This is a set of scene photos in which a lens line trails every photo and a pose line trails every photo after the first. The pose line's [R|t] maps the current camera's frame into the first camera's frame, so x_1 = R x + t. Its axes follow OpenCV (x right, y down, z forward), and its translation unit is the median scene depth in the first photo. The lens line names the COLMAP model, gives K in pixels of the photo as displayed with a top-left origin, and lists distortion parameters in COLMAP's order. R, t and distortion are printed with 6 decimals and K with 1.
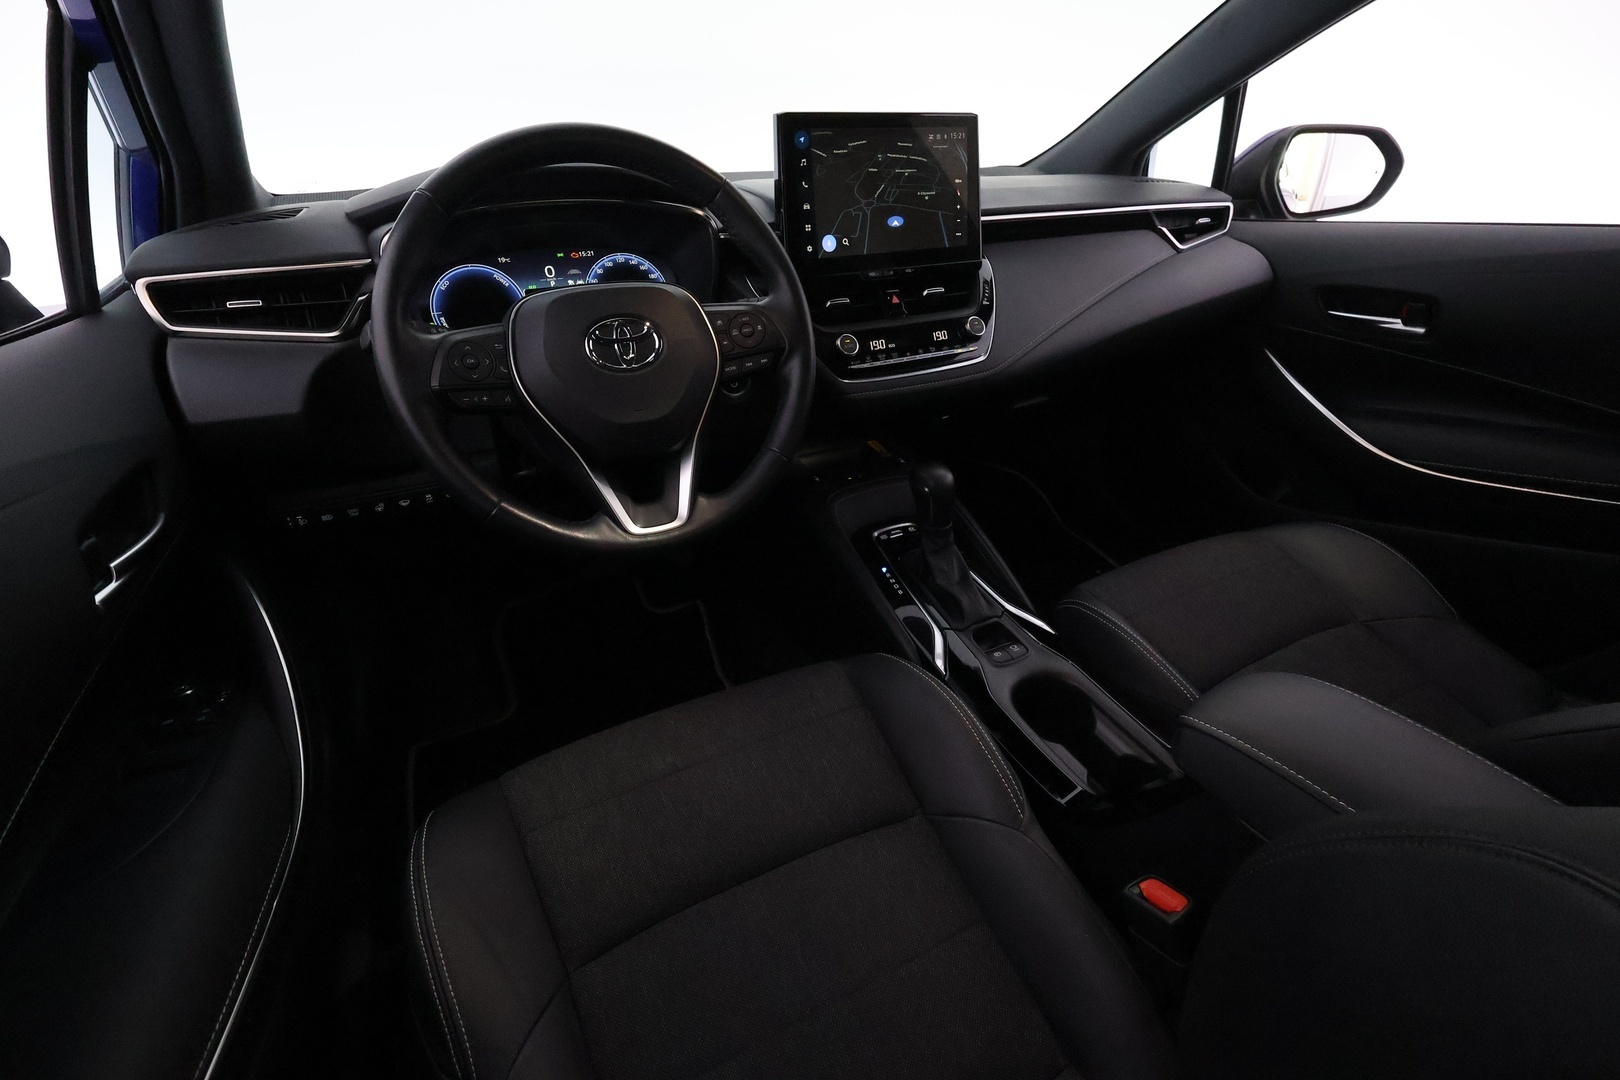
lens RADIAL K [[741.1, 0, 810.0], [0, 741.1, 540.0], [0, 0, 1]] dist [-0.010772, 0.001239]
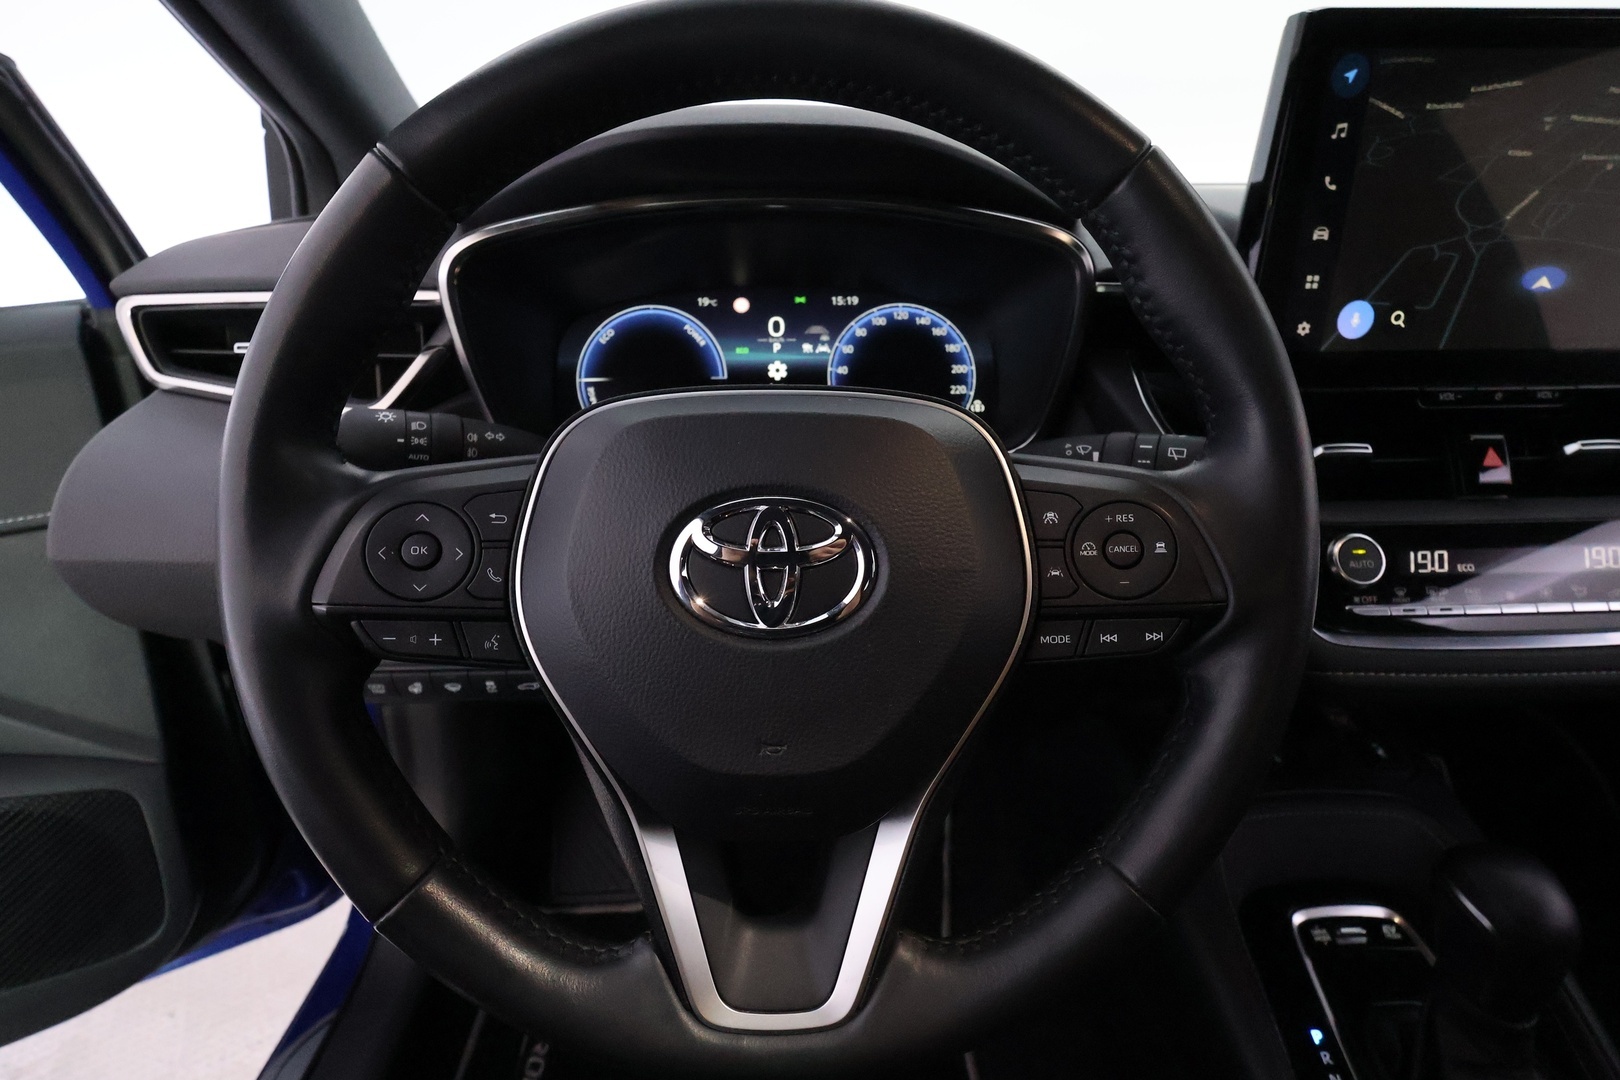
lens RADIAL K [[741.1, 0, 810.0], [0, 741.1, 540.0], [0, 0, 1]] dist [-0.010772, 0.001239]
pose [[0.897845, 0.198313, -0.393125, -0.069510], [-0.213133, 0.977004, 0.006086, -0.220162], [0.385292, 0.078323, 0.919465, 0.515332]]
